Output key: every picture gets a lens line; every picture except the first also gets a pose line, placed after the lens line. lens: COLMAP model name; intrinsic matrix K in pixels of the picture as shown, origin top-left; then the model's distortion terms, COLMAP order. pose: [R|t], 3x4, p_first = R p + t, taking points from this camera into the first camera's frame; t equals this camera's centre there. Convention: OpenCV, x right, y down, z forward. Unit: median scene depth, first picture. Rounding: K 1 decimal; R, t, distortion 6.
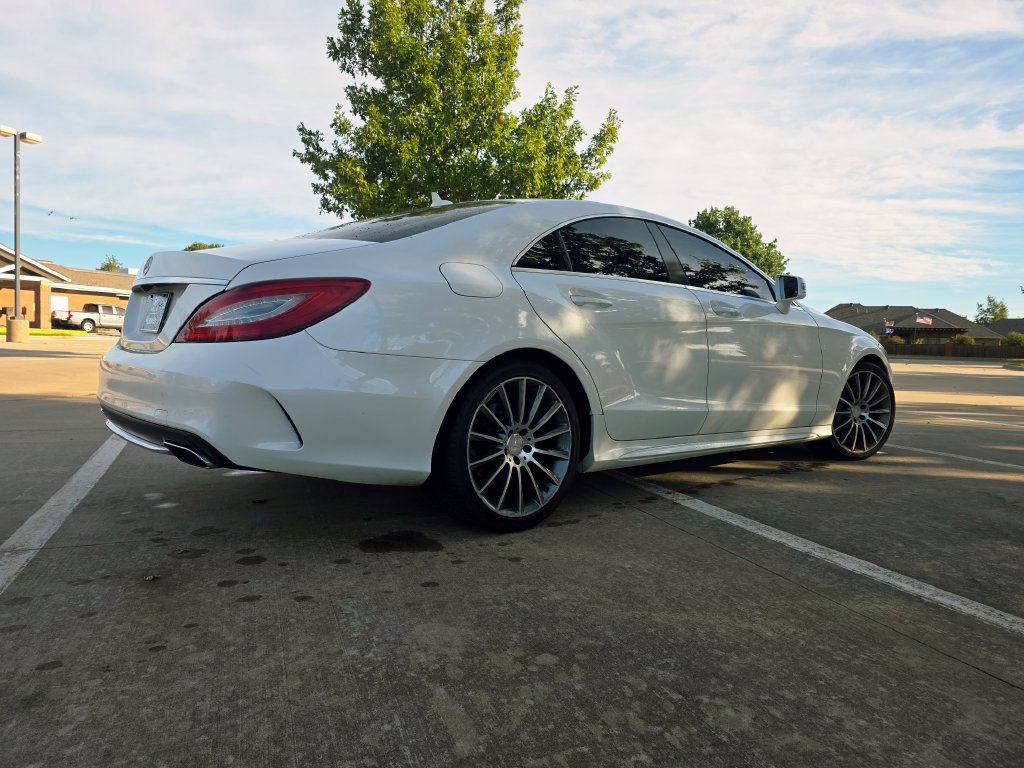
lens RADIAL K [[676.9, 0, 506.7], [0, 676.9, 381.3], [0, 0, 1]] dist [0.049840, -0.040146]
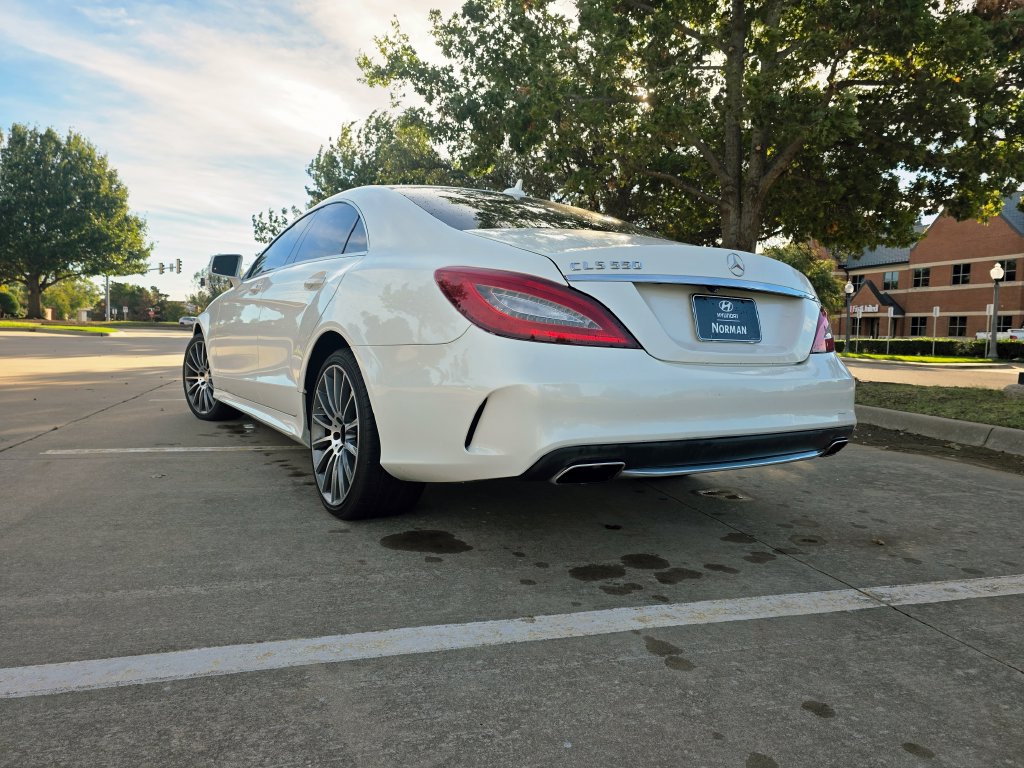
lens RADIAL K [[676.9, 0, 512.1], [0, 676.9, 396.2], [0, 0, 1]] dist [0.049840, -0.040146]
pose [[0.120566, -0.121354, 0.985260, -1.032916], [0.032926, 0.992443, 0.118209, -0.084830], [-0.992159, 0.018189, 0.123650, 0.863787]]
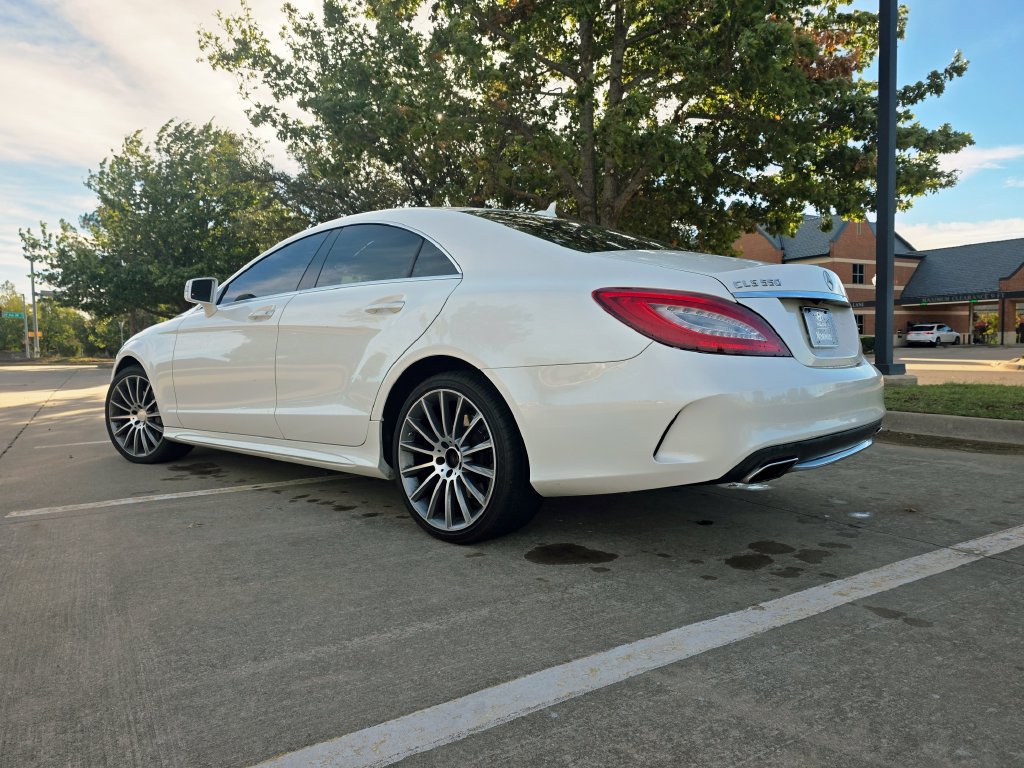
lens RADIAL K [[676.9, 0, 509.3], [0, 676.9, 403.4], [0, 0, 1]] dist [0.049840, -0.040146]
pose [[-0.146913, -0.109246, 0.983098, -1.052760], [0.069270, 0.990306, 0.120399, -0.105371], [-0.986721, 0.085787, -0.137921, 1.176726]]
